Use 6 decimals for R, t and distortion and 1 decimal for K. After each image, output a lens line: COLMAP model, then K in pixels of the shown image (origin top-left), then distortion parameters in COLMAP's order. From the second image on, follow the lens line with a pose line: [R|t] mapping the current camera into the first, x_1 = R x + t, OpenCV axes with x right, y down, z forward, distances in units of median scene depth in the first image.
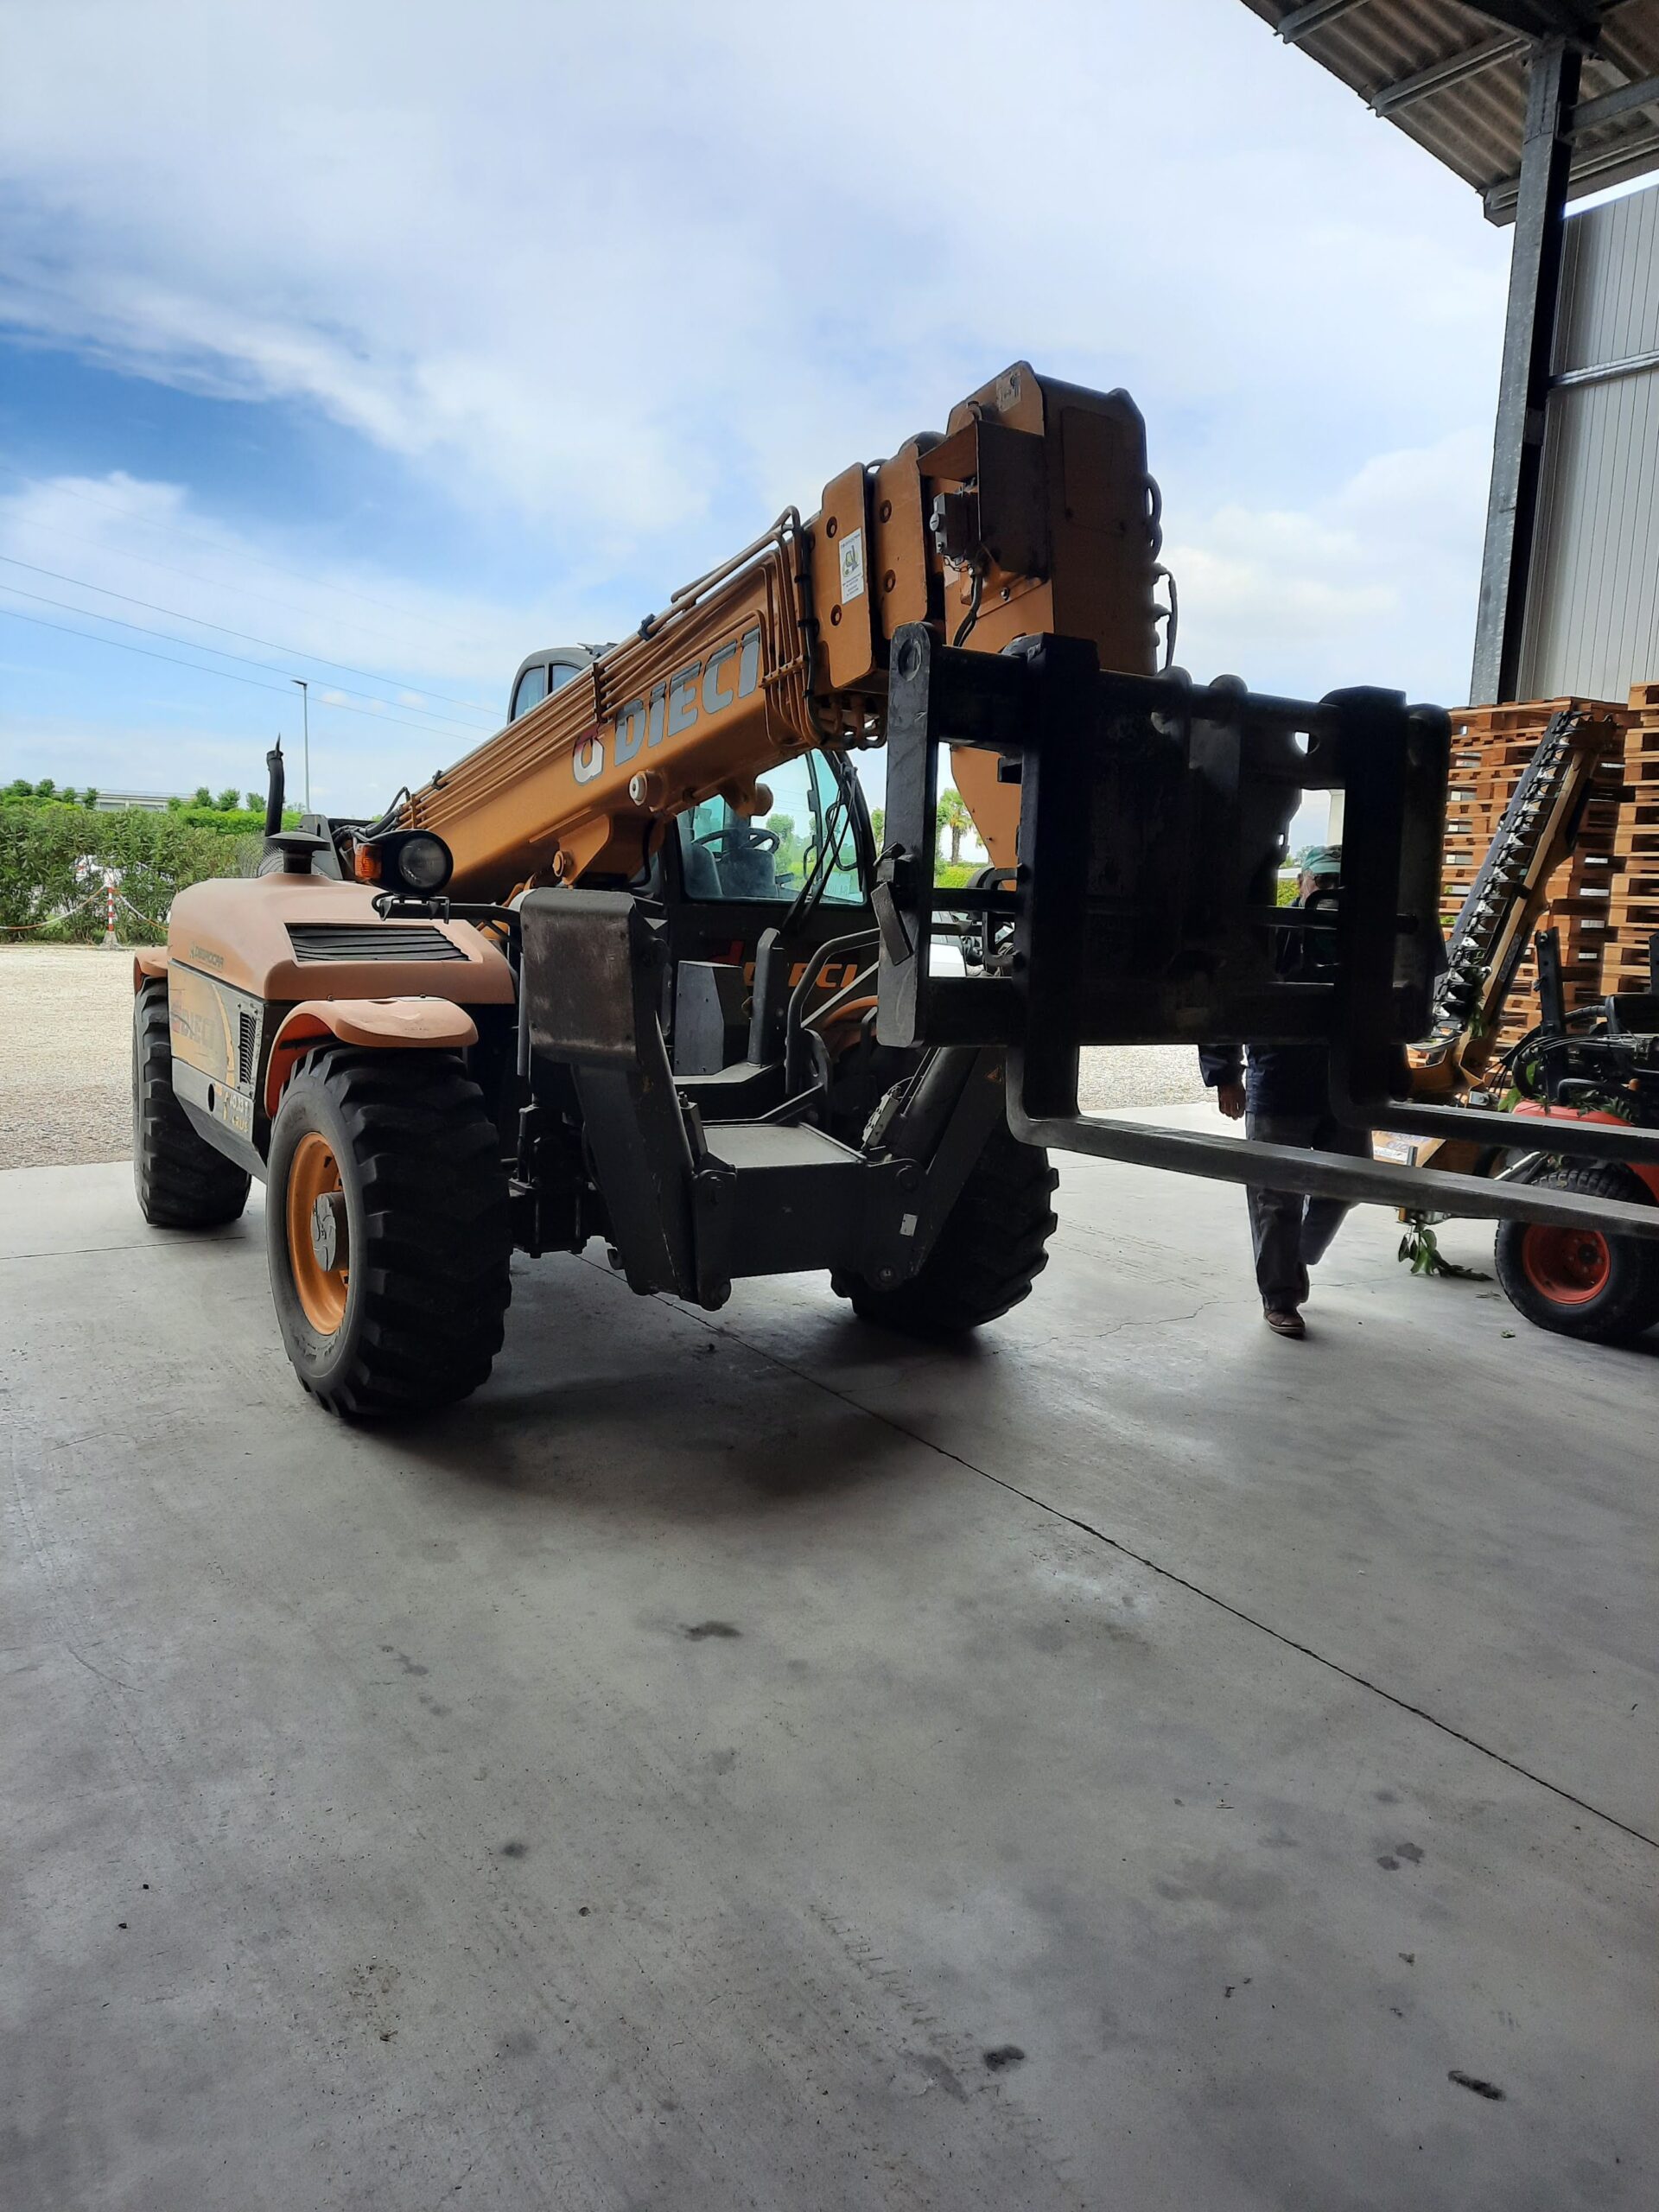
lens RADIAL K [[1634.7, 0, 812.8], [0, 1634.7, 1097.7], [0, 0, 1]] dist [0.059296, -0.040690]
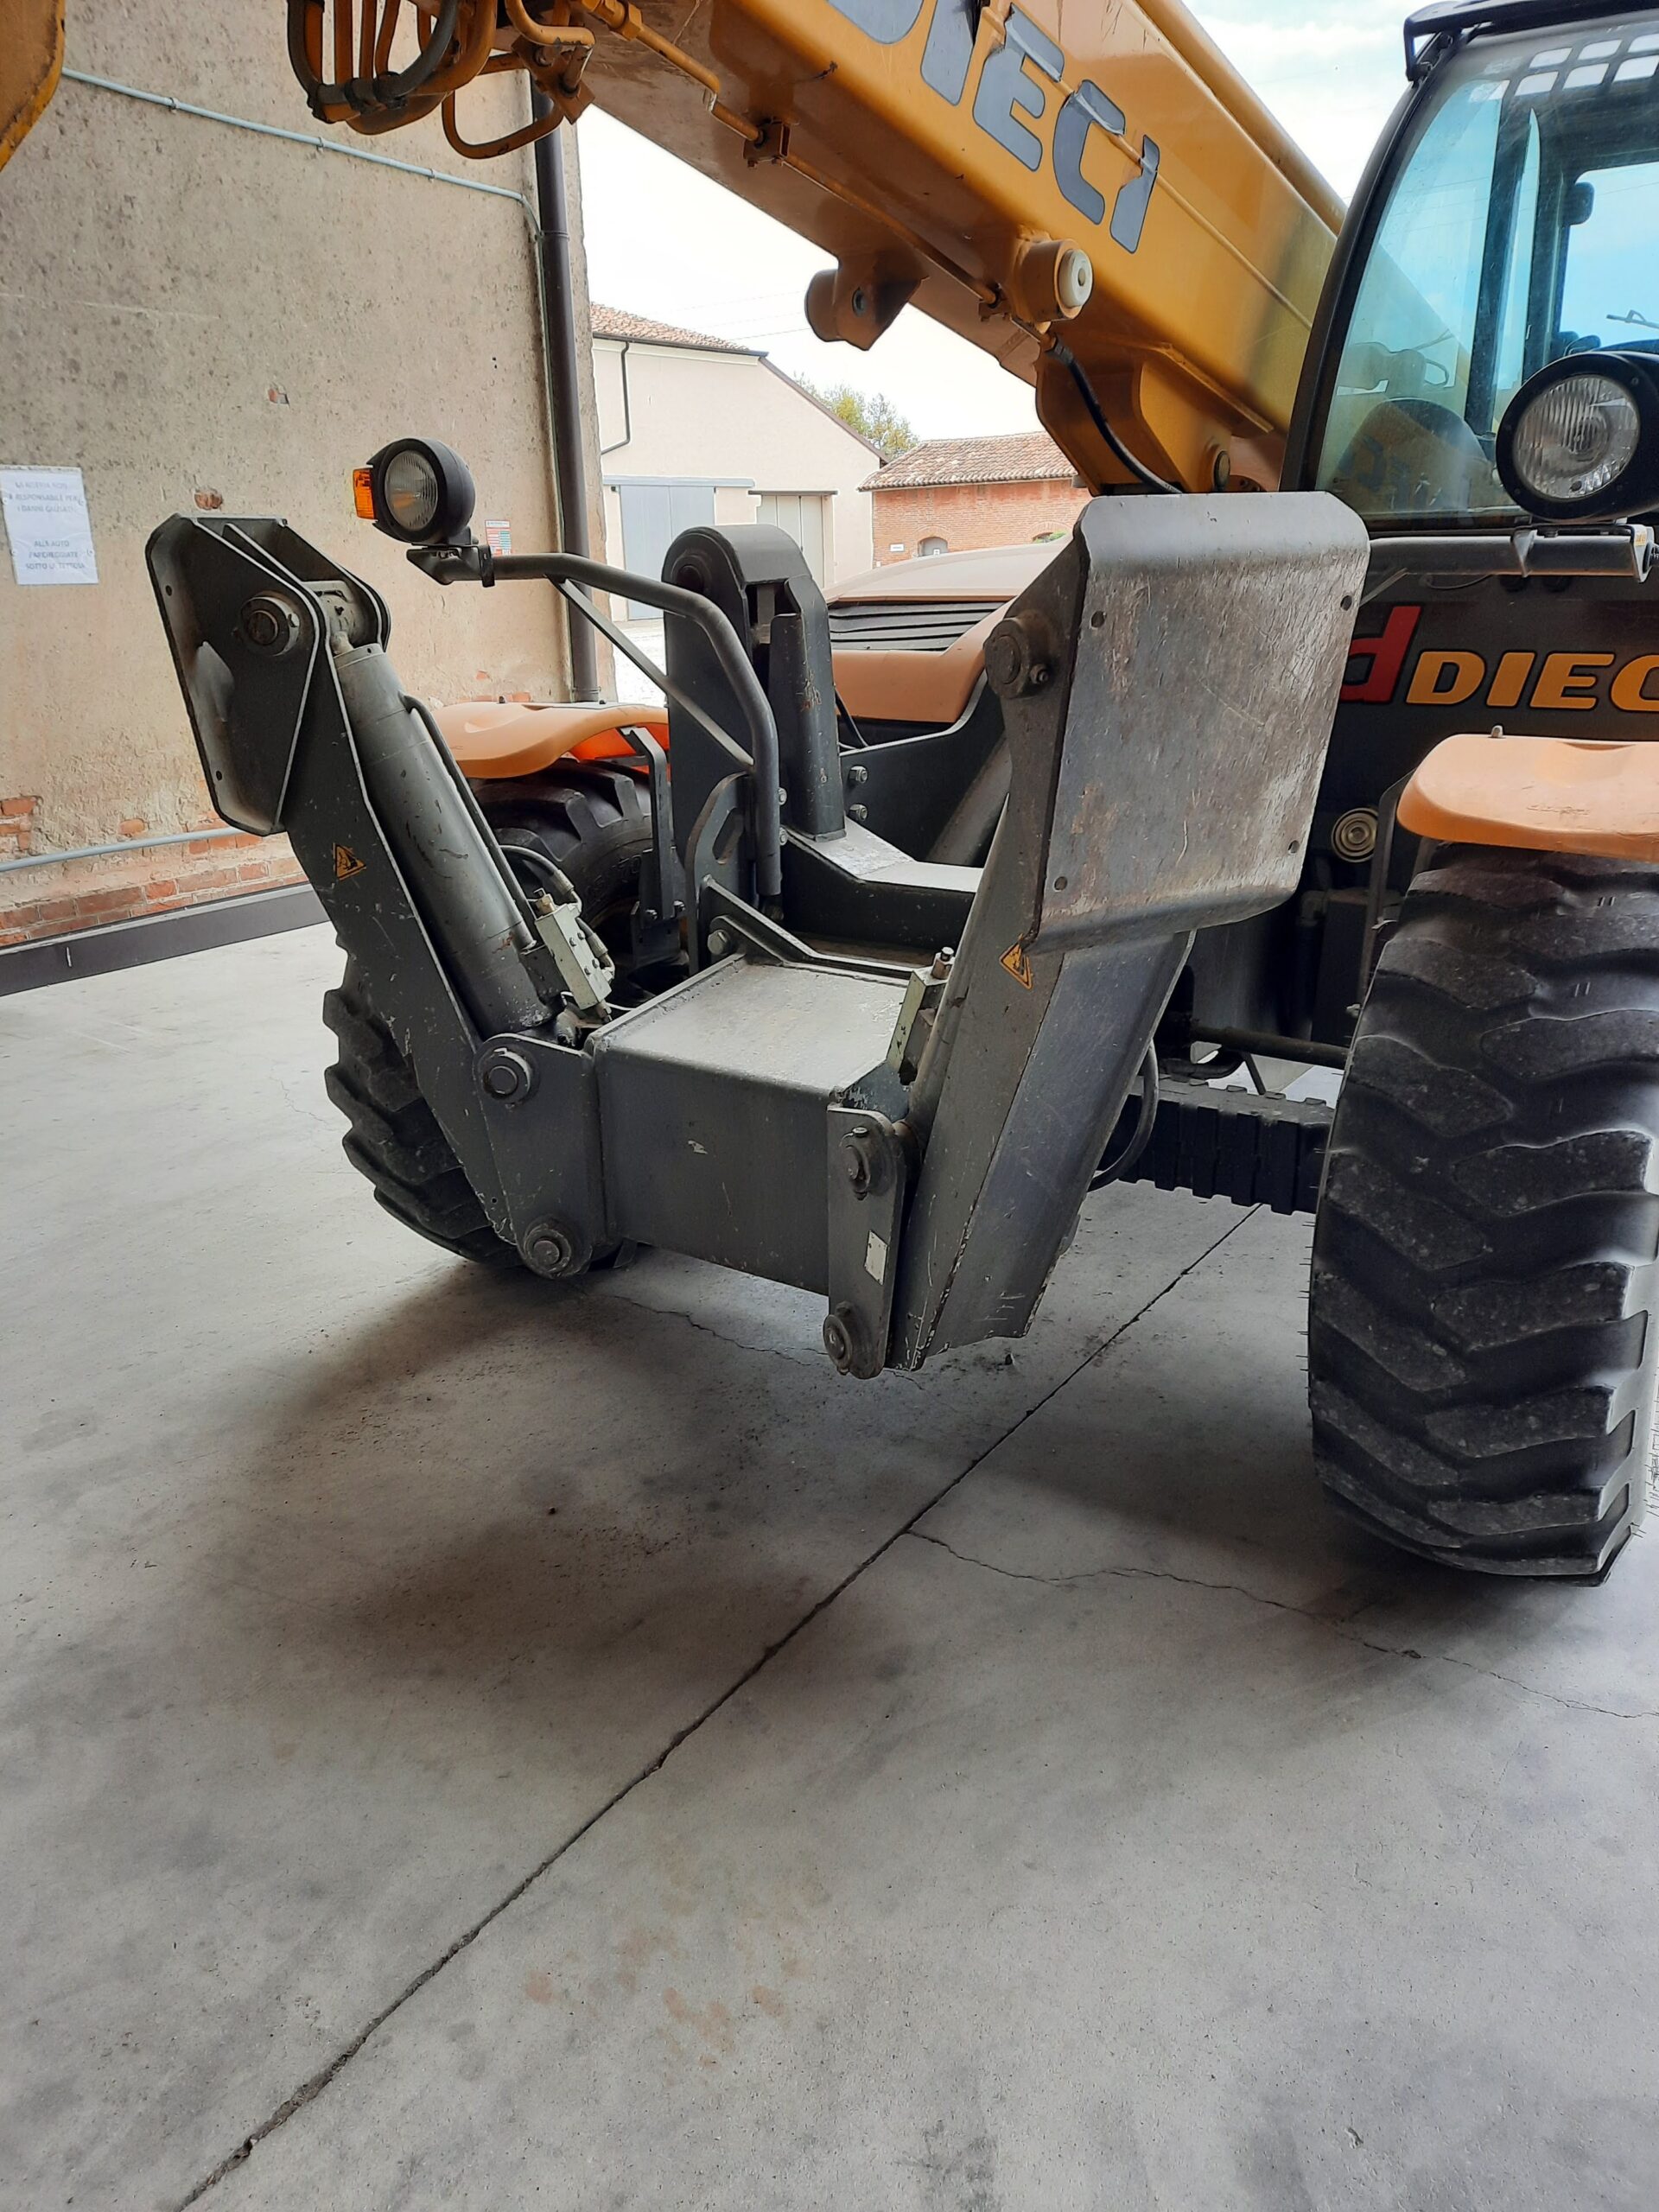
lens RADIAL K [[1634.7, 0, 812.8], [0, 1634.7, 1097.7], [0, 0, 1]] dist [0.059296, -0.040690]
pose [[0.387028, 0.251018, -0.887243, 0.518393], [-0.091452, 0.967937, 0.233955, -0.077798], [0.917522, -0.009407, 0.397575, 0.977677]]
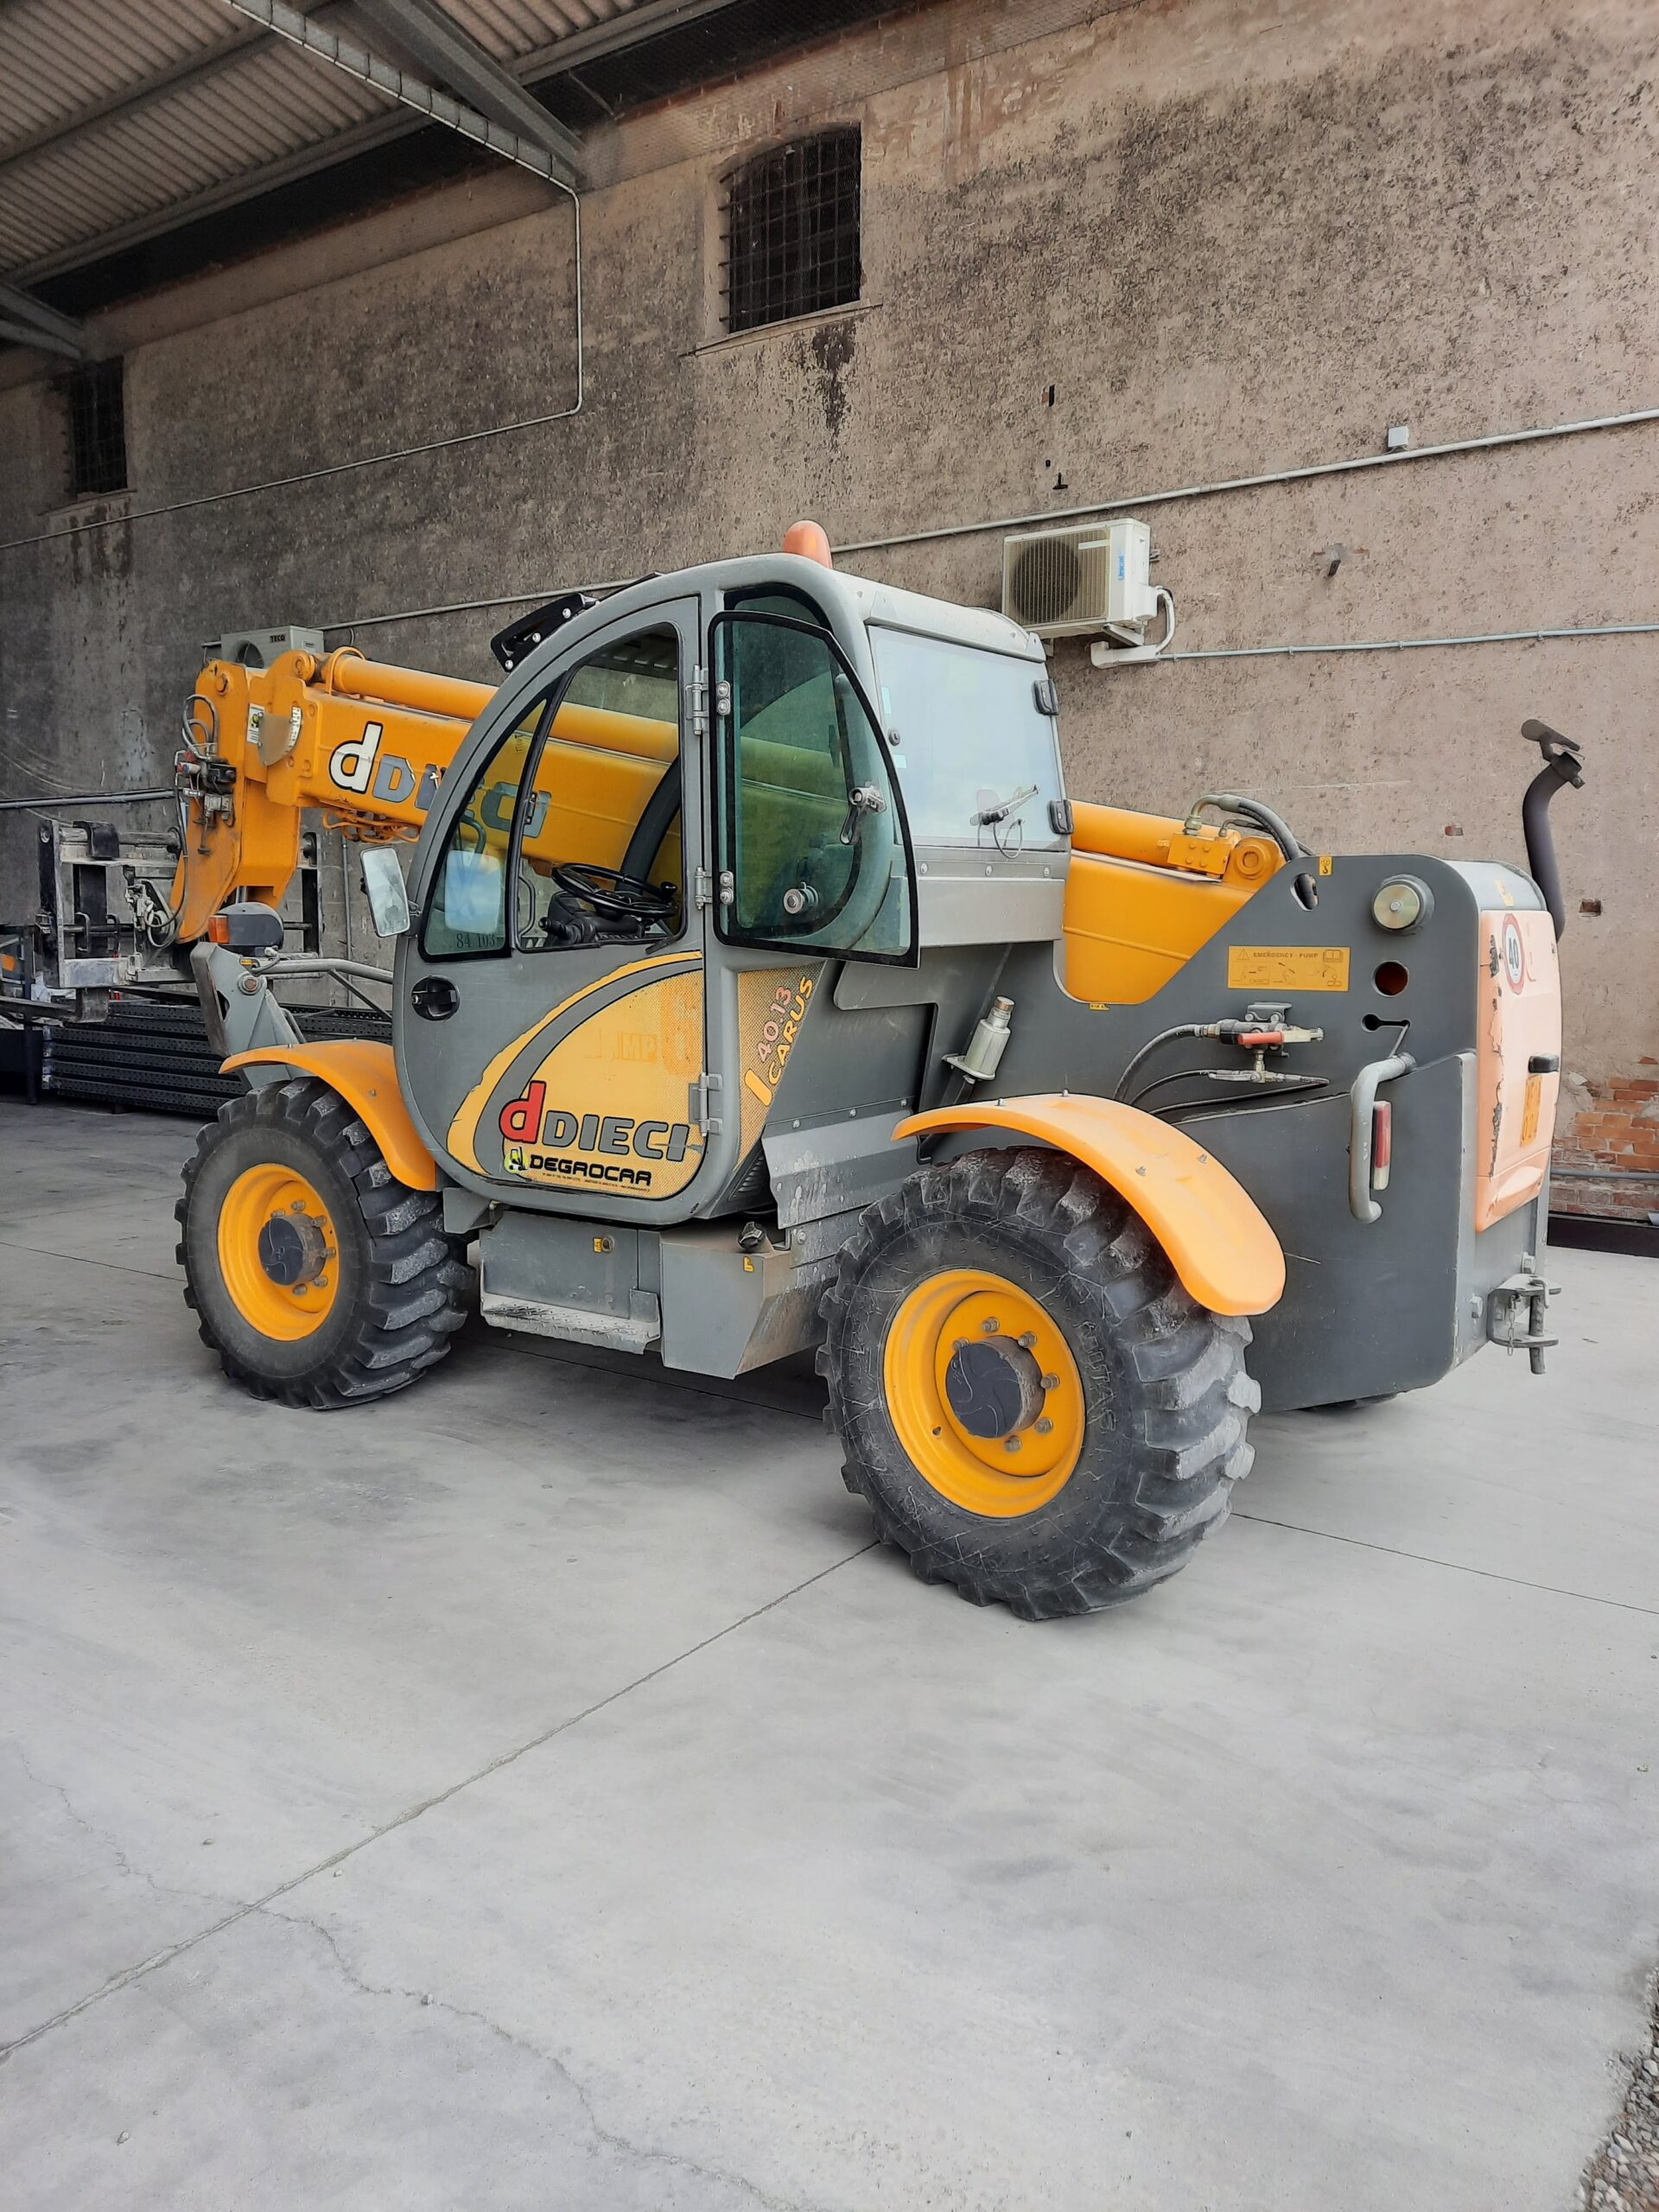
lens RADIAL K [[1596.0, 0, 829.5], [0, 1596.0, 1106.0], [0, 0, 1]] dist [0.067990, -0.045456]
pose [[-0.922926, 0.005044, -0.384945, 0.209416], [-0.089209, 0.969896, 0.226593, -0.373680], [0.374499, 0.243469, -0.894692, 2.789316]]
